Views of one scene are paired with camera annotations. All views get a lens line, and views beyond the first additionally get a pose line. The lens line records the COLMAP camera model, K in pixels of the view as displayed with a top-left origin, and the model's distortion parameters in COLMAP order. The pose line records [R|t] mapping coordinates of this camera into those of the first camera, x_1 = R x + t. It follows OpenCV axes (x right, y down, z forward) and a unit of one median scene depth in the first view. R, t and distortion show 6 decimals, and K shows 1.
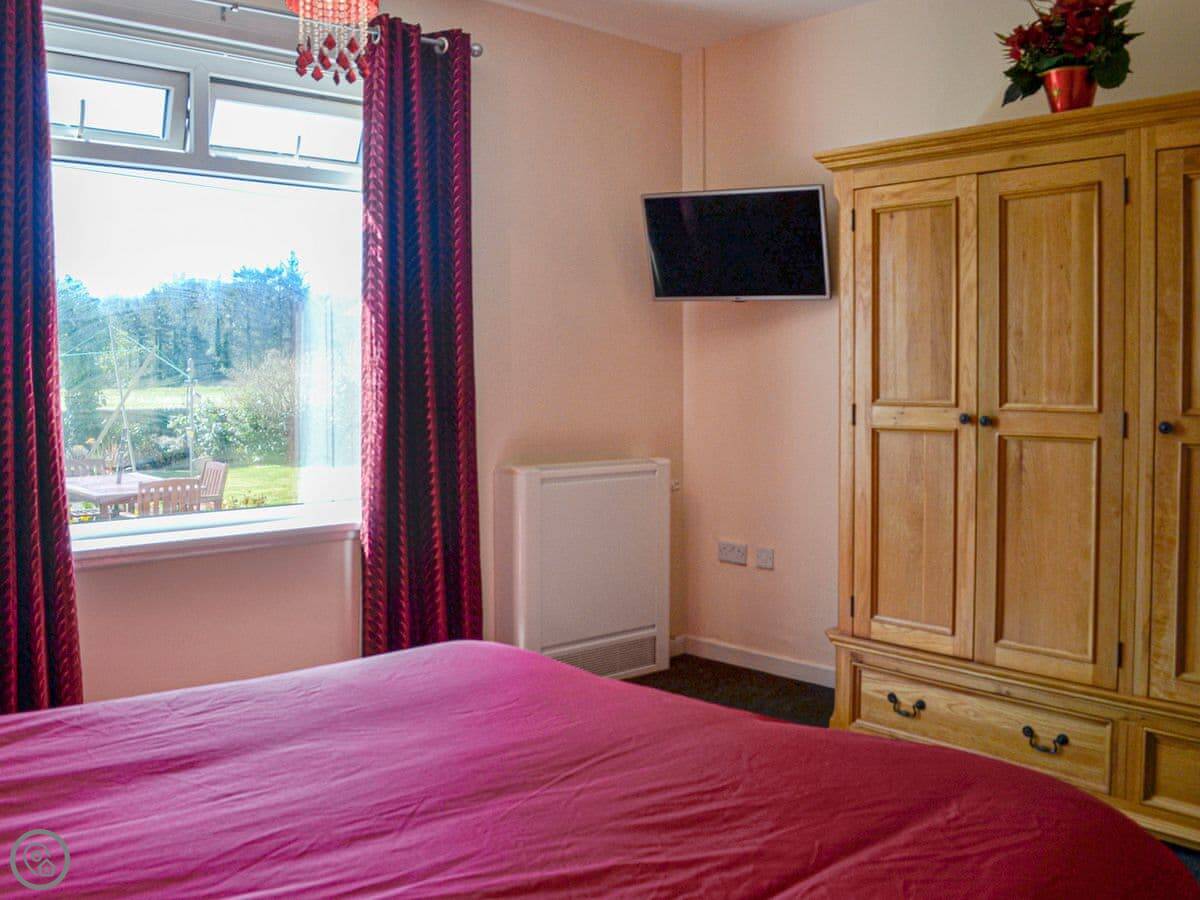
lens RADIAL K [[1164.7, 0, 600.0], [0, 1164.7, 450.0], [0, 0, 1]] dist [-0.201719, -0.004358]
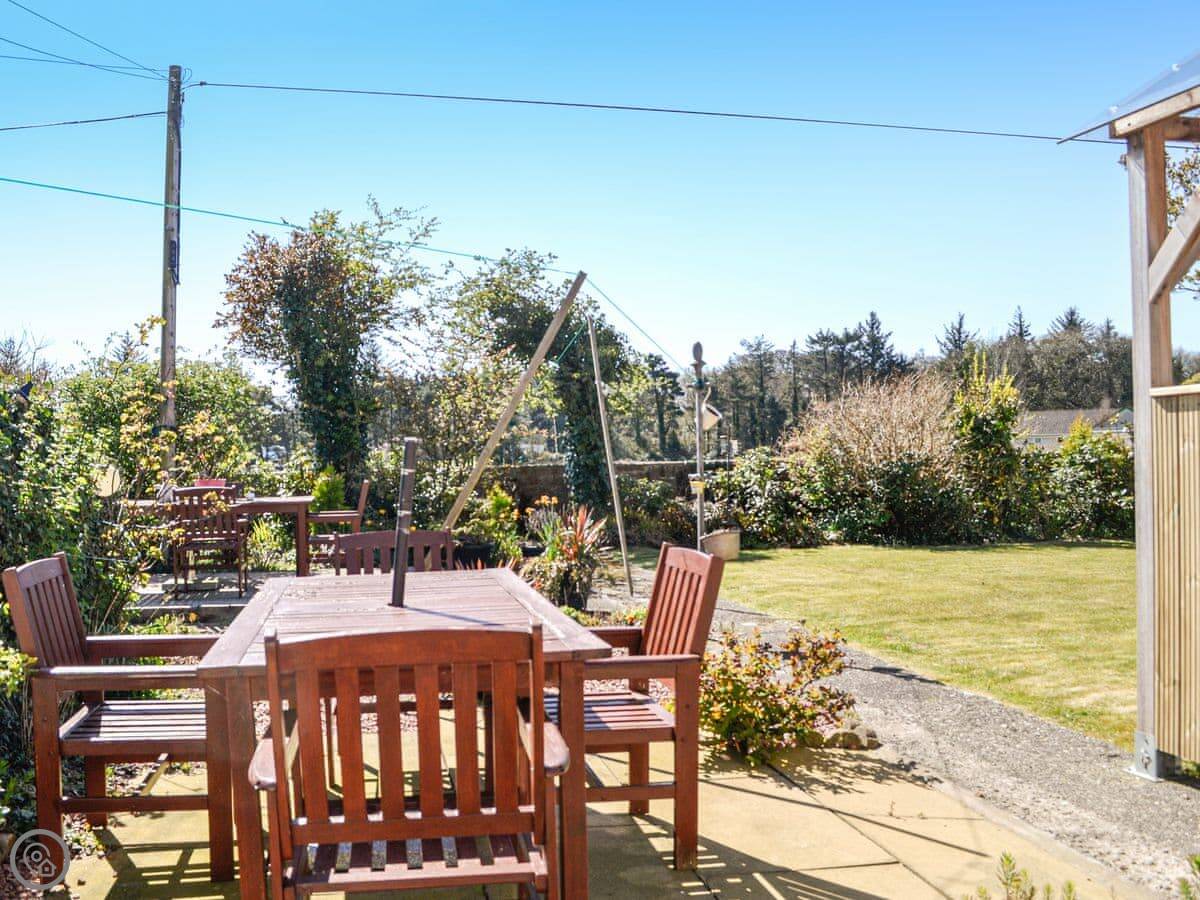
lens RADIAL K [[986.5, 0, 600.0], [0, 986.5, 450.0], [0, 0, 1]] dist [-0.062851, 0.008427]
pose [[0.862853, -0.023535, -0.504907, -0.123888], [-0.015514, 0.997212, -0.072995, 0.002211], [0.505217, 0.070817, 0.860082, 0.425325]]
